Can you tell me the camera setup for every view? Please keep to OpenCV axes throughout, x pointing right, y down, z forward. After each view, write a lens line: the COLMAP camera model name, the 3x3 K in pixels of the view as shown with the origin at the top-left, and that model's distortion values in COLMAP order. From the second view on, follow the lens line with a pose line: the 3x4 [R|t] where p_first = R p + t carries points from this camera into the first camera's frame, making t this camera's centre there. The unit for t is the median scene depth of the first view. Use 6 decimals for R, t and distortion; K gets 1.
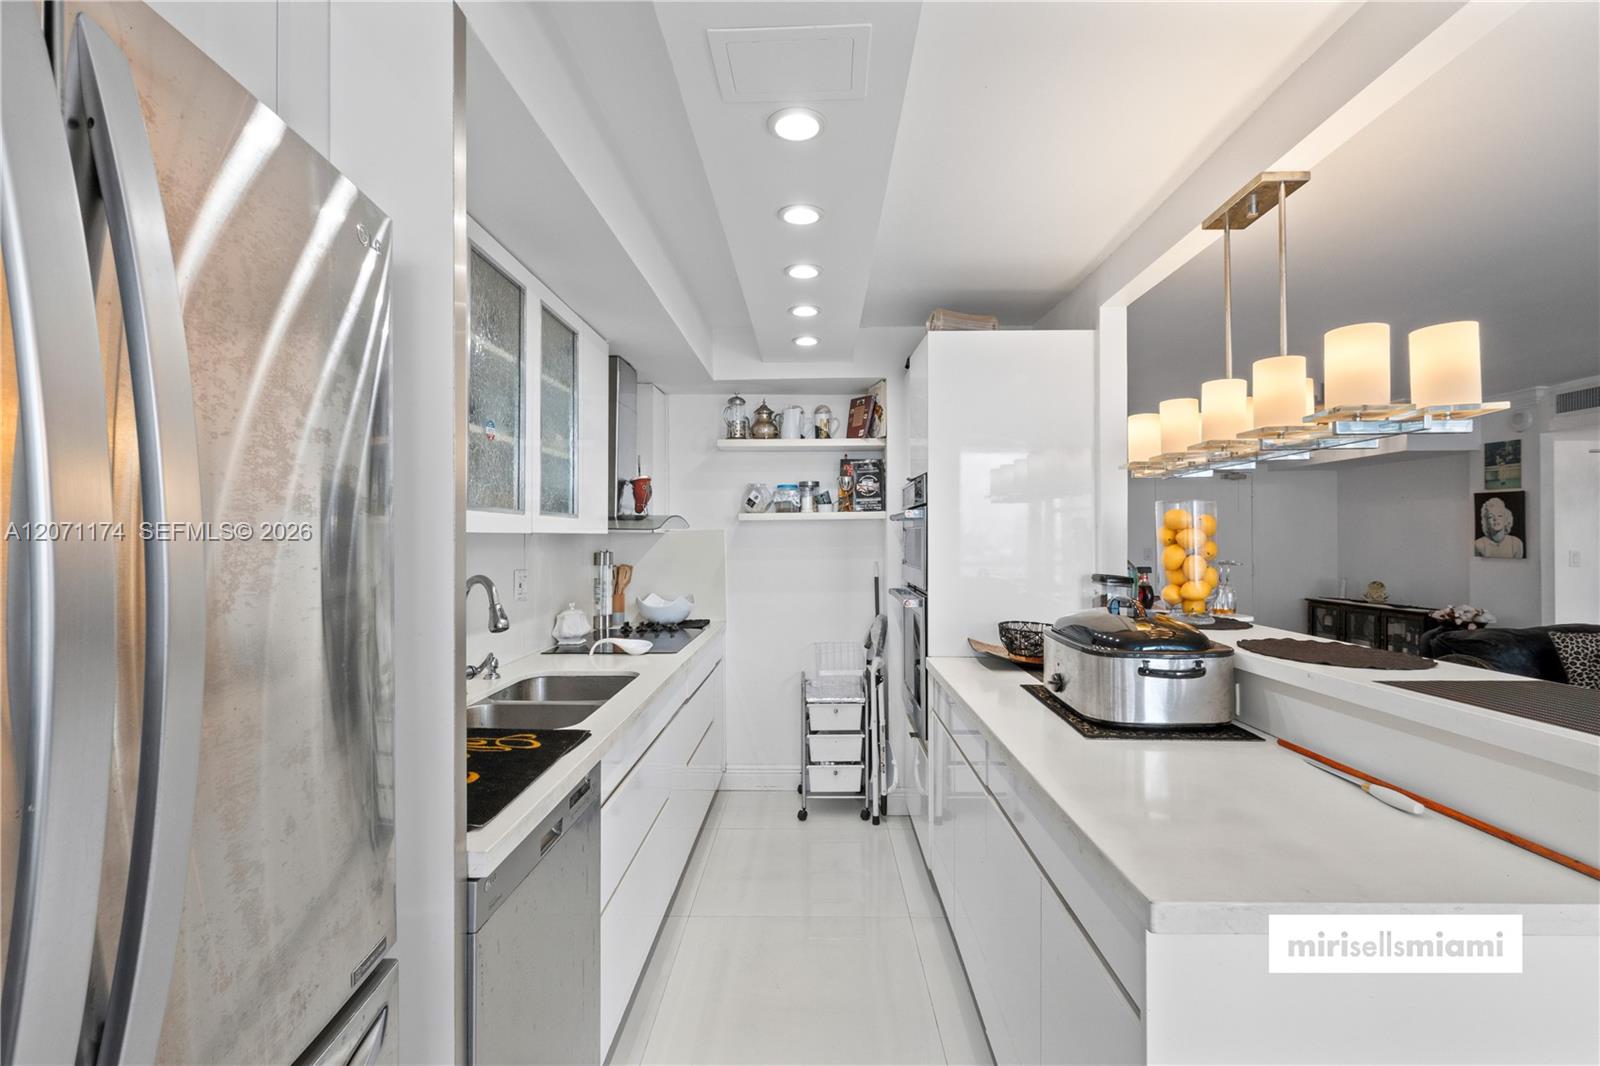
lens RADIAL K [[735.8, 0, 800.0], [0, 735.8, 533.0], [0, 0, 1]] dist [-0.001927, 0.000250]
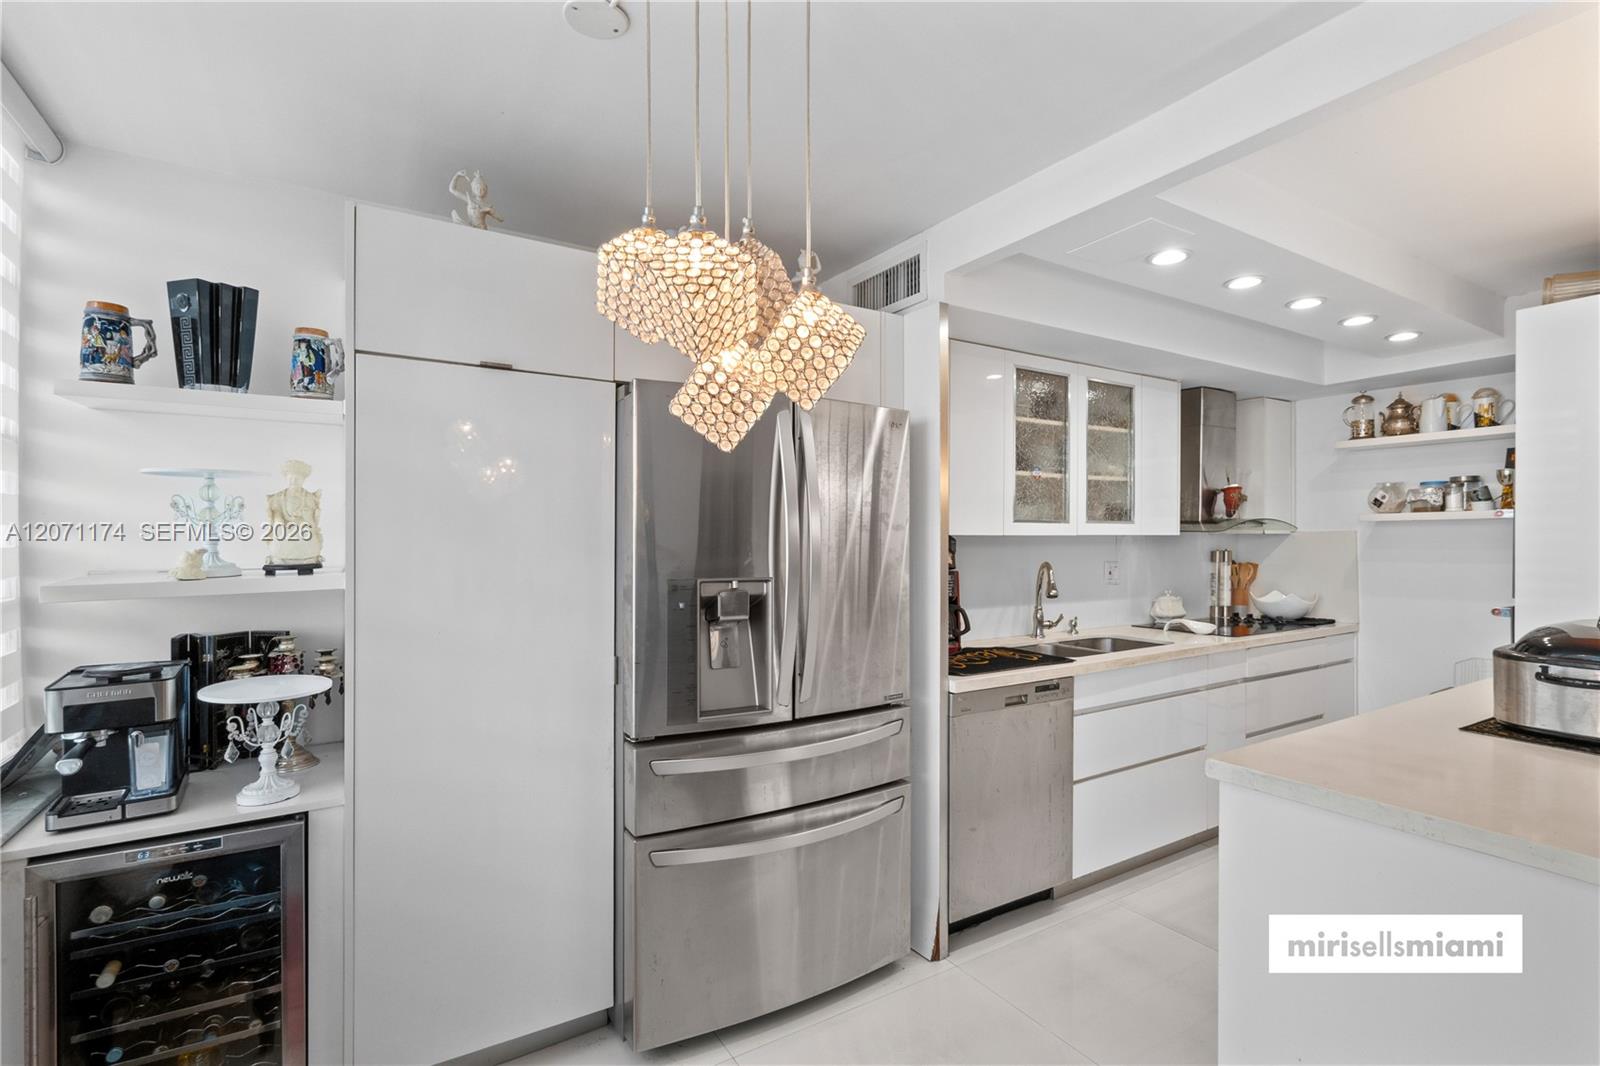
lens RADIAL K [[735.8, 0, 800.0], [0, 735.8, 533.0], [0, 0, 1]] dist [-0.001927, 0.000250]
pose [[0.541367, -0.001124, -0.840786, 0.338513], [0.002252, 0.999997, 0.000114, -0.003223], [0.840784, -0.001956, 0.541368, -0.166858]]
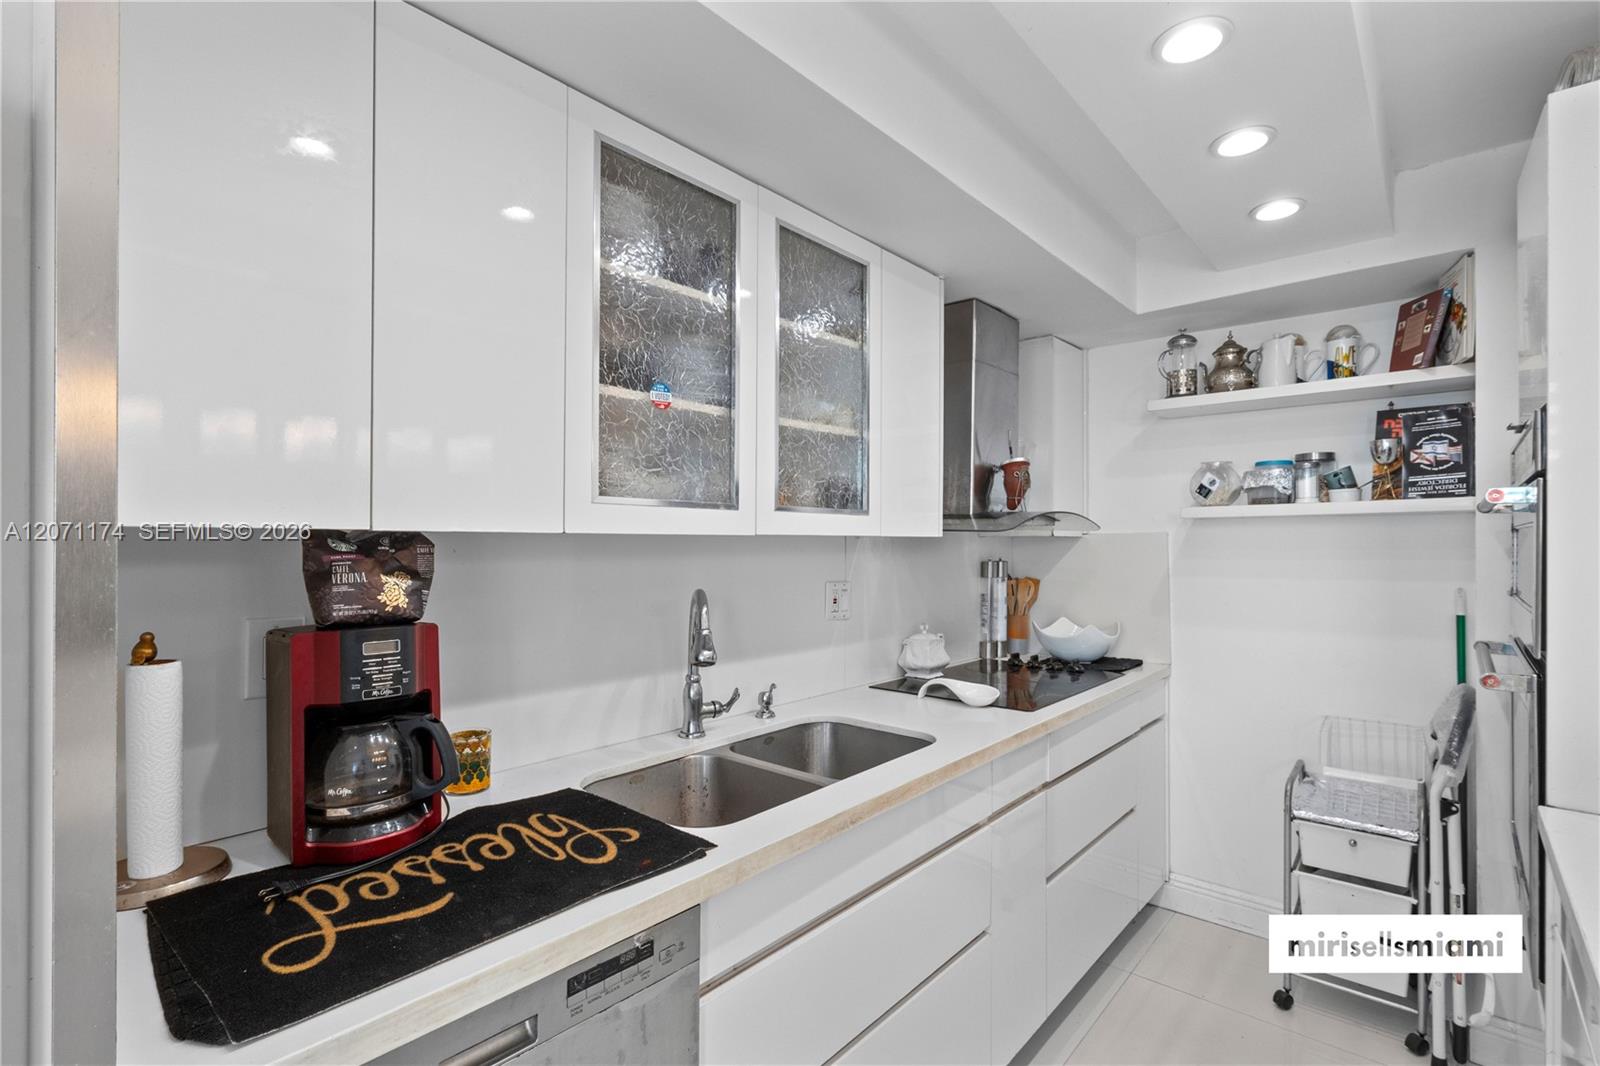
lens RADIAL K [[739.8, 0, 802.8], [0, 739.8, 539.6], [0, 0, 1]] dist [-0.004680, -0.000423]
pose [[0.765909, 0.002819, -0.642942, 0.084841], [-0.001172, 0.999995, 0.002988, 0.001042], [0.642948, -0.001535, 0.765909, 0.262230]]
